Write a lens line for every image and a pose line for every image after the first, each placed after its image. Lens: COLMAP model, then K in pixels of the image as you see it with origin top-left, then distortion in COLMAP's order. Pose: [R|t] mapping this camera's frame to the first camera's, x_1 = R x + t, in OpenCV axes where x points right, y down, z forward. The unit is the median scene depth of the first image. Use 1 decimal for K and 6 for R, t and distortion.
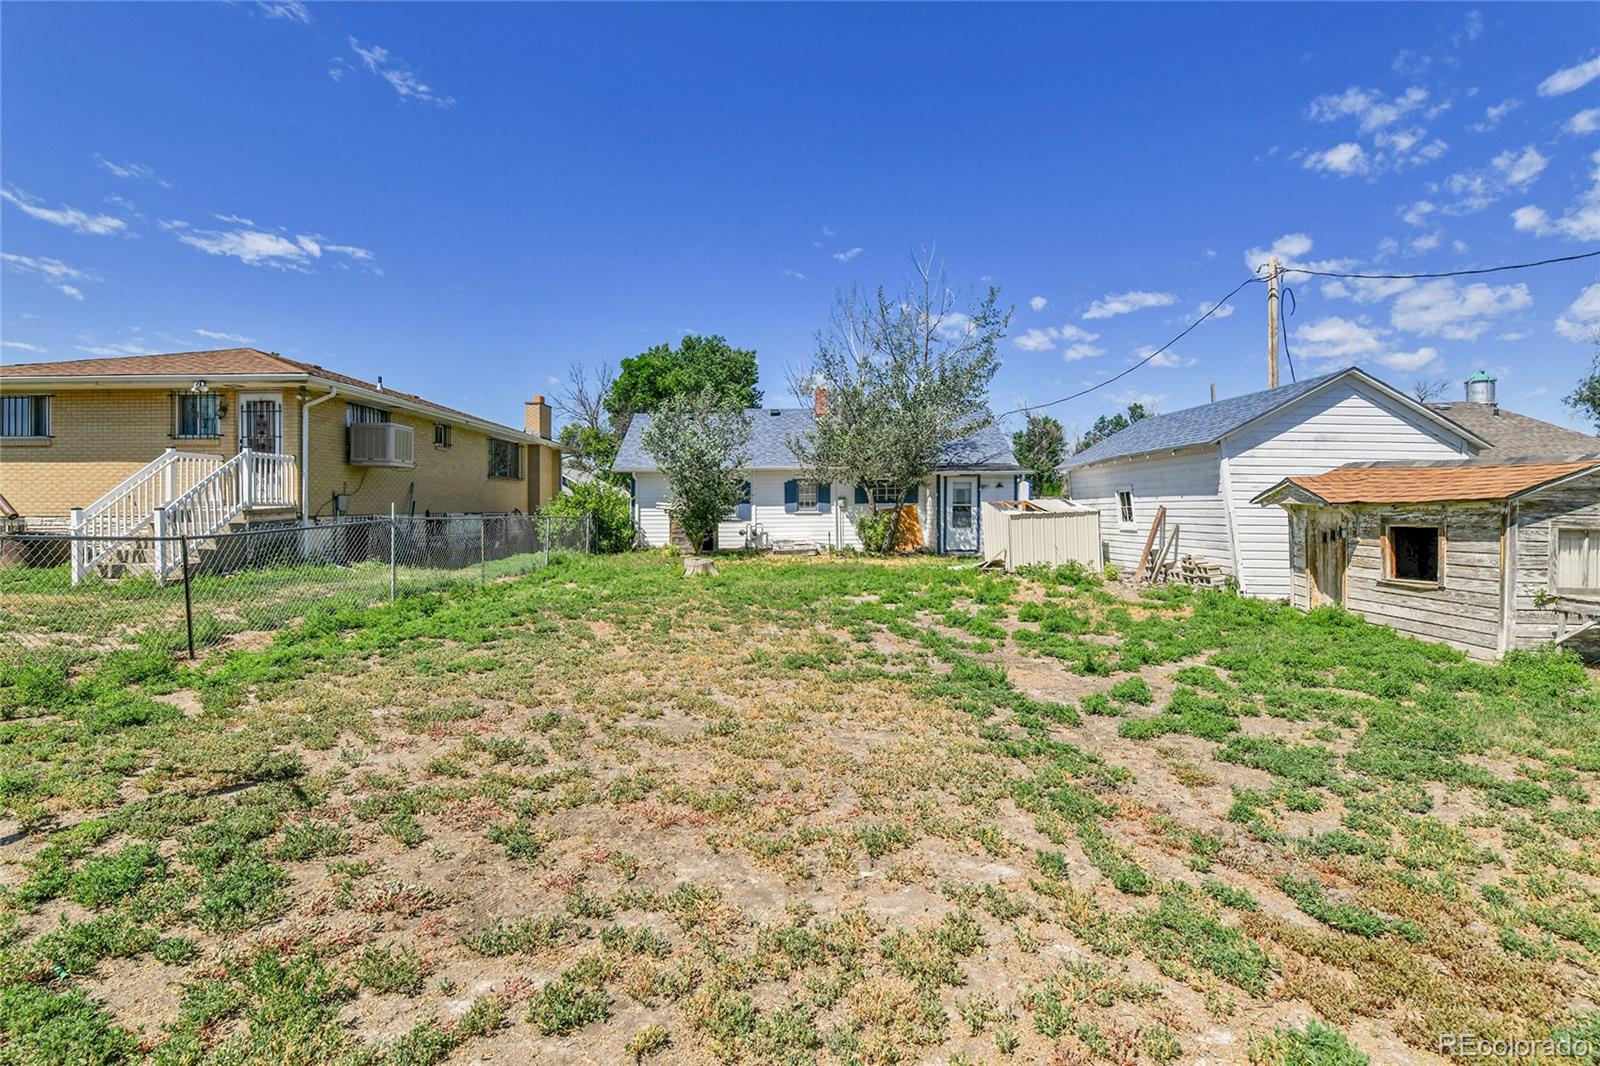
lens RADIAL K [[705.5, 0, 798.1], [0, 705.5, 519.4], [0, 0, 1]] dist [-0.000911, -0.011000]
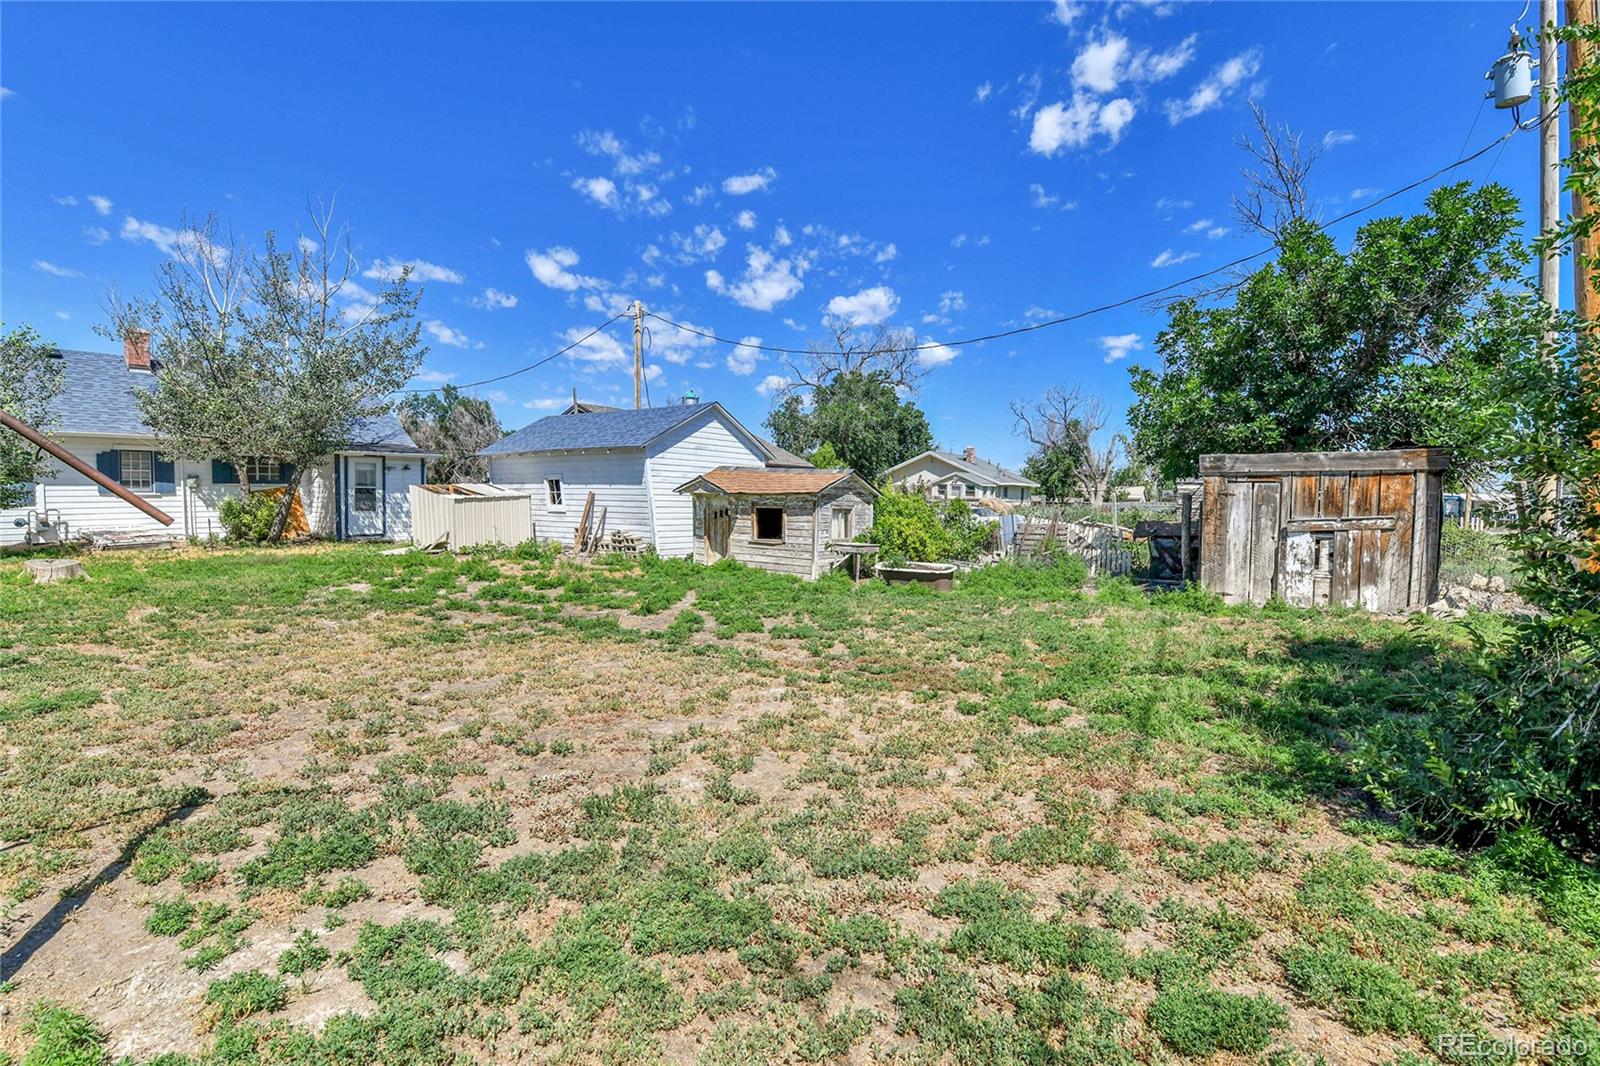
lens RADIAL K [[705.5, 0, 798.1], [0, 705.5, 519.4], [0, 0, 1]] dist [-0.000911, -0.011000]
pose [[0.599381, -0.023651, 0.800114, -0.292626], [0.000591, 0.999576, 0.029104, -0.007279], [-0.800463, -0.016971, 0.599141, -0.050351]]
